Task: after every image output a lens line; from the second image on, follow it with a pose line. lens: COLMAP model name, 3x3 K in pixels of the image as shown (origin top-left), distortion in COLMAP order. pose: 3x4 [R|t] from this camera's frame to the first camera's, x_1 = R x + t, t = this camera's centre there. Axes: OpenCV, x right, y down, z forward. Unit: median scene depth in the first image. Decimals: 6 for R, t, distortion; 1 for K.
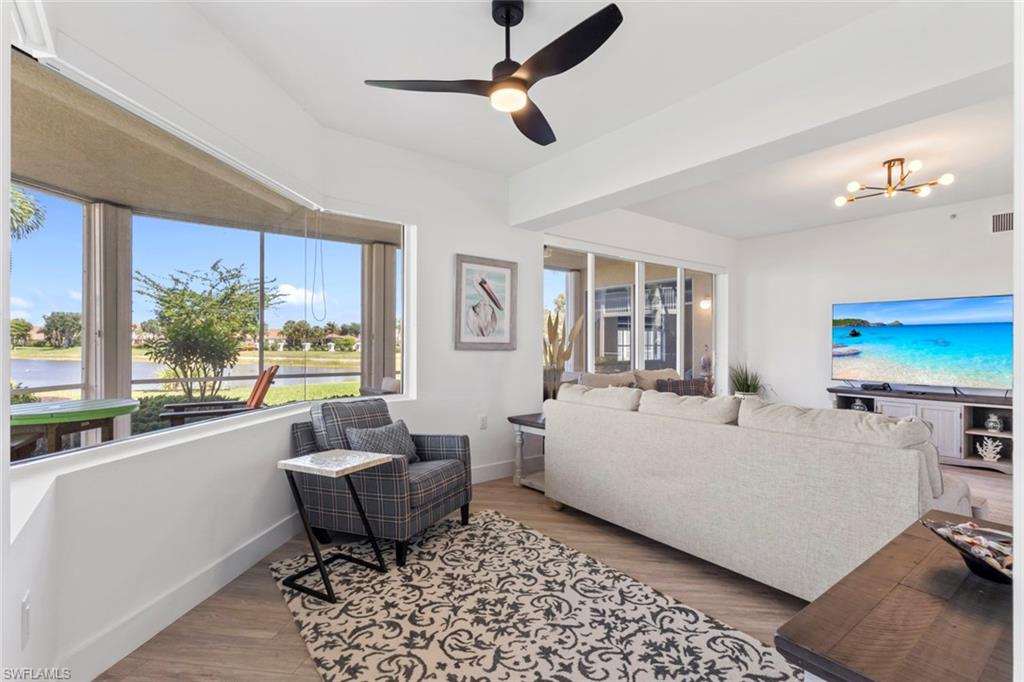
lens RADIAL K [[469.9, 0, 507.8], [0, 469.9, 342.5], [0, 0, 1]] dist [-0.001887, 0.001294]
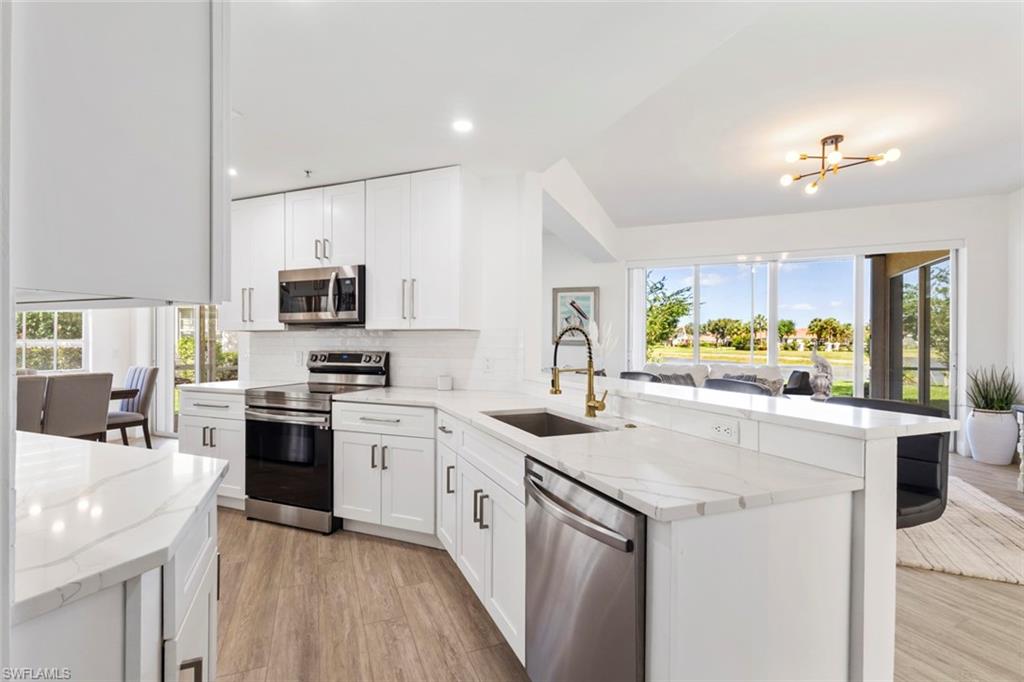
lens RADIAL K [[469.9, 0, 507.7], [0, 469.9, 344.0], [0, 0, 1]] dist [-0.001887, 0.001294]
pose [[0.492640, 0.003009, -0.870228, 0.561450], [0.000031, 0.999994, 0.003475, 0.003604], [0.870233, -0.001739, 0.492637, 0.004085]]
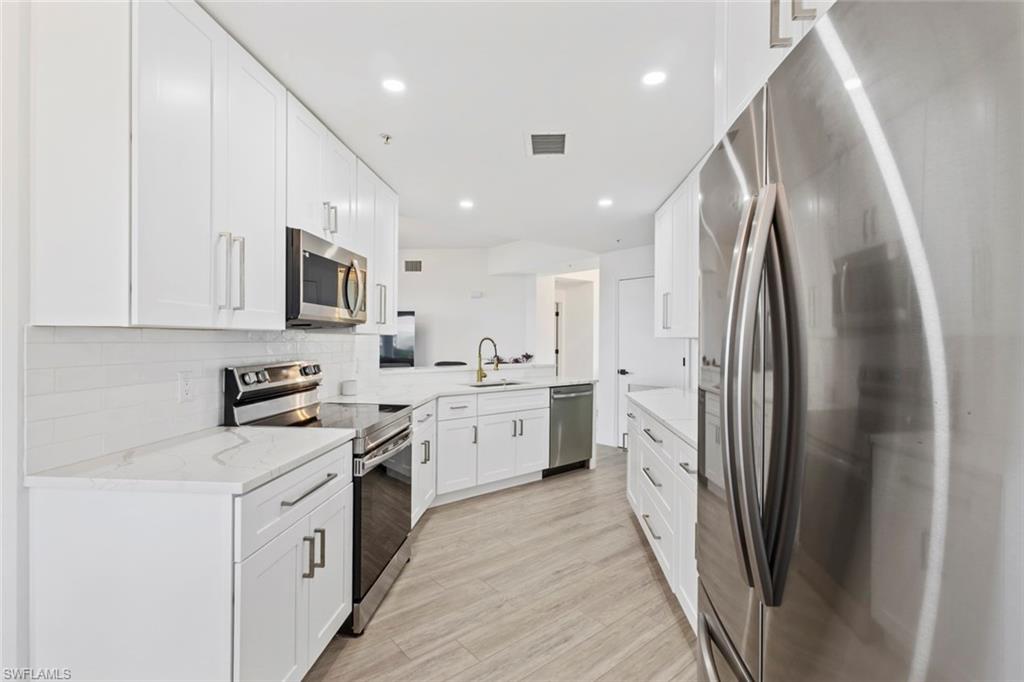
lens RADIAL K [[469.9, 0, 517.0], [0, 469.9, 343.3], [0, 0, 1]] dist [-0.001887, 0.001294]
pose [[0.669840, -0.000323, 0.742506, 0.056239], [-0.006556, 0.999958, 0.006349, -0.002197], [-0.742477, -0.009121, 0.669810, -0.188961]]
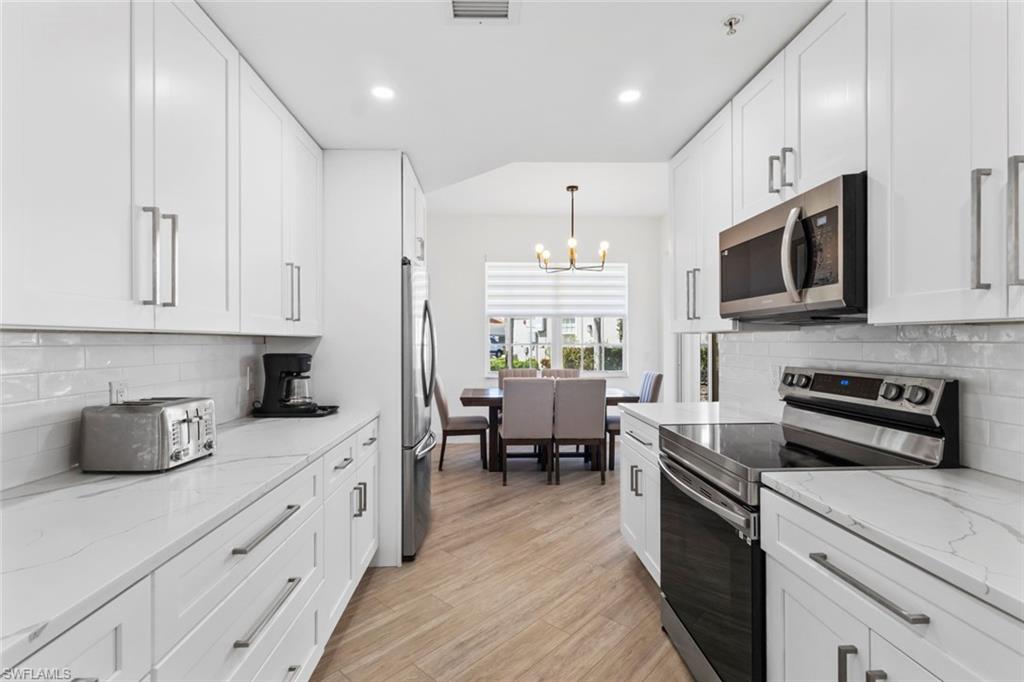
lens RADIAL K [[469.9, 0, 508.1], [0, 469.9, 340.2], [0, 0, 1]] dist [-0.001887, 0.001294]
pose [[-0.588470, -0.000791, -0.808519, 0.389569], [0.005339, 0.999974, -0.004864, -0.001209], [0.808502, -0.007179, -0.588450, 0.079382]]
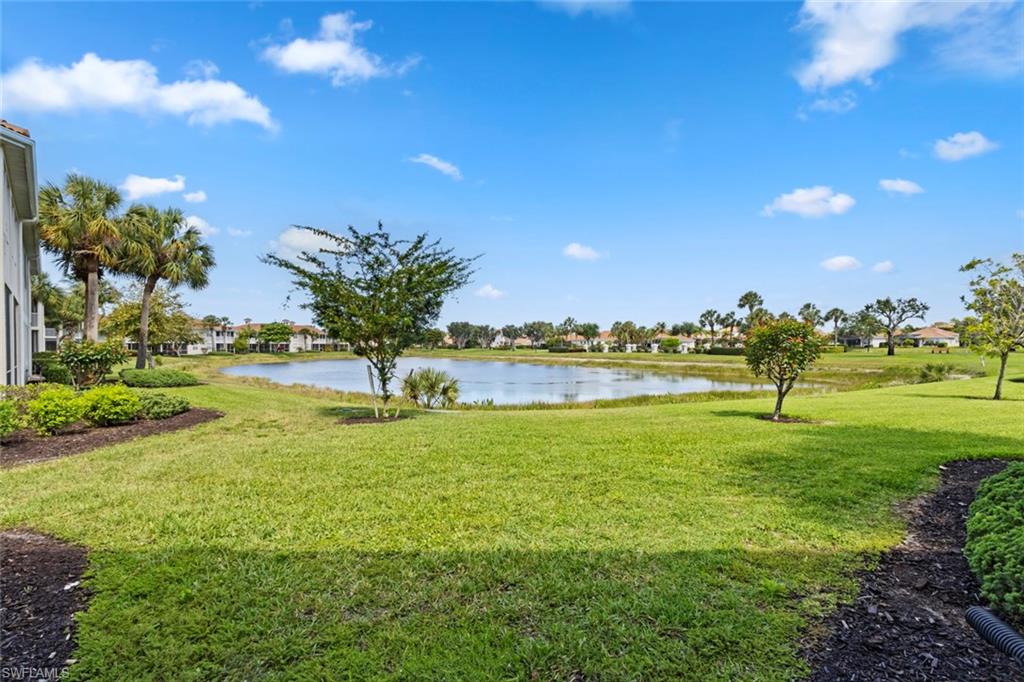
lens RADIAL K [[469.9, 0, 513.4], [0, 469.9, 356.2], [0, 0, 1]] dist [-0.001887, 0.001294]
pose [[0.777128, 0.005190, -0.629322, -0.080853], [0.012548, 0.999639, 0.023738, -0.002647], [0.629218, -0.026344, 0.776782, 0.967755]]
